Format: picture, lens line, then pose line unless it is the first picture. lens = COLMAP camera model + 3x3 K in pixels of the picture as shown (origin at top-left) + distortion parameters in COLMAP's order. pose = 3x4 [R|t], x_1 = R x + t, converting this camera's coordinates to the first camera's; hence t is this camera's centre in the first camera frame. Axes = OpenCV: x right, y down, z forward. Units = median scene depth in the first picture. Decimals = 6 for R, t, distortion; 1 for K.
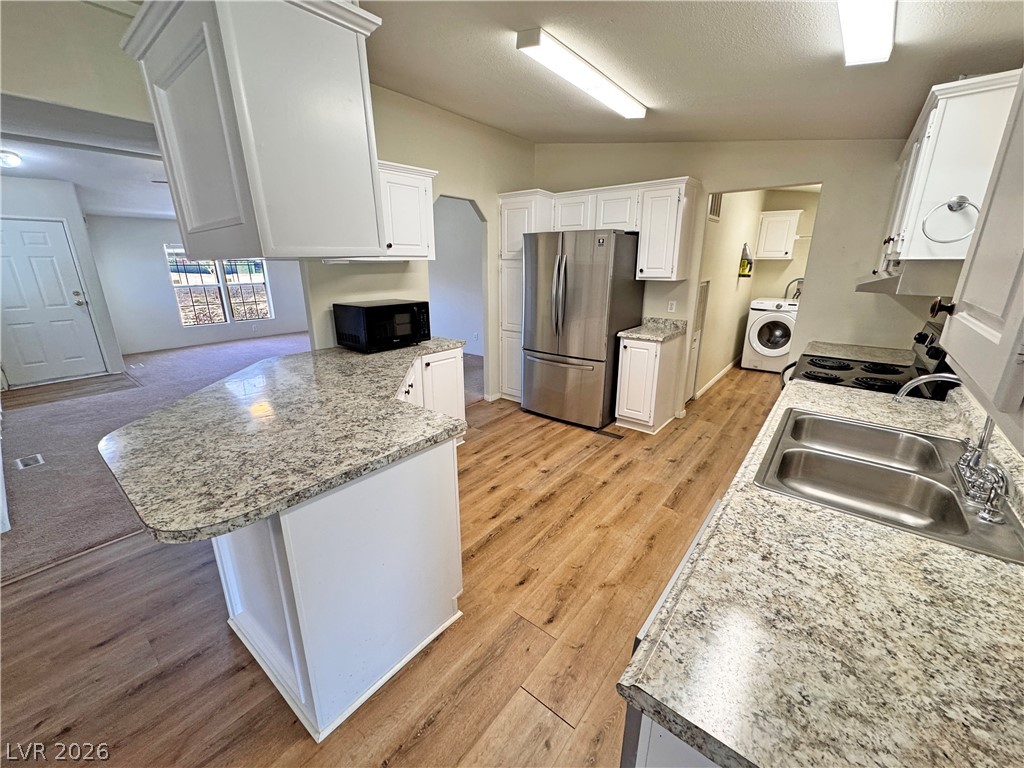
lens RADIAL K [[408.0, 0, 512.0], [0, 408.0, 384.0], [0, 0, 1]] dist [-0.001146, -0.000097]
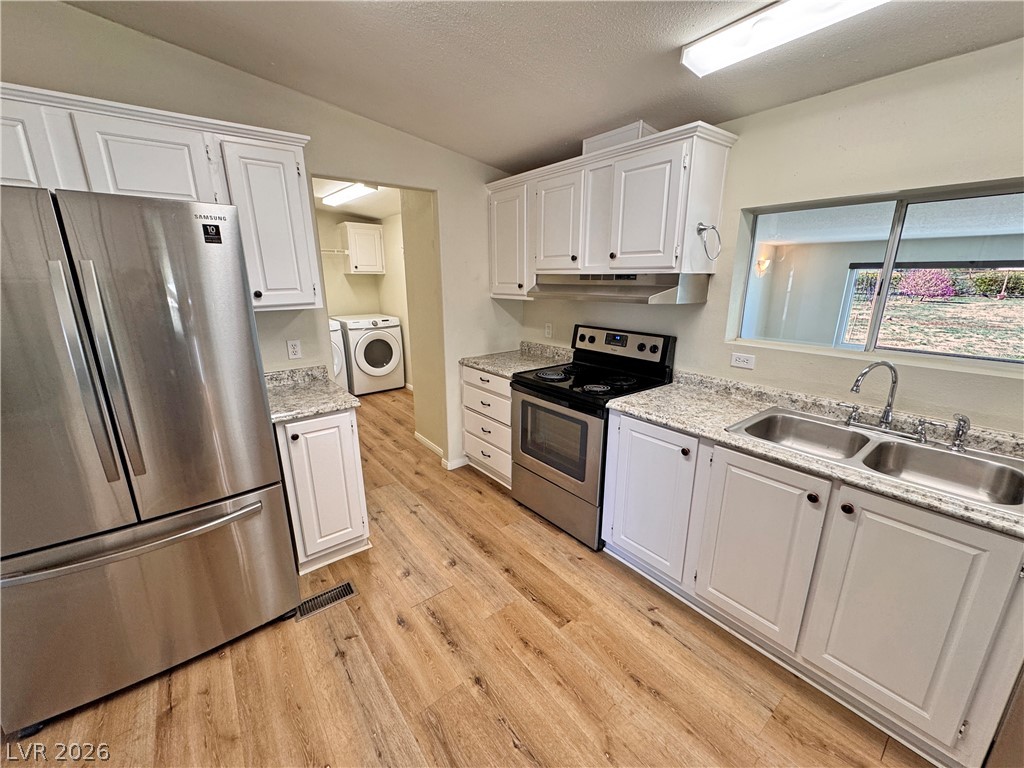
lens RADIAL K [[408.0, 0, 512.0], [0, 408.0, 384.0], [0, 0, 1]] dist [-0.001146, -0.000097]
pose [[0.228777, -0.249464, 0.940972, -0.141199], [0.284700, 0.941493, 0.180383, -0.173585], [-0.930917, 0.226627, 0.286414, 0.579438]]
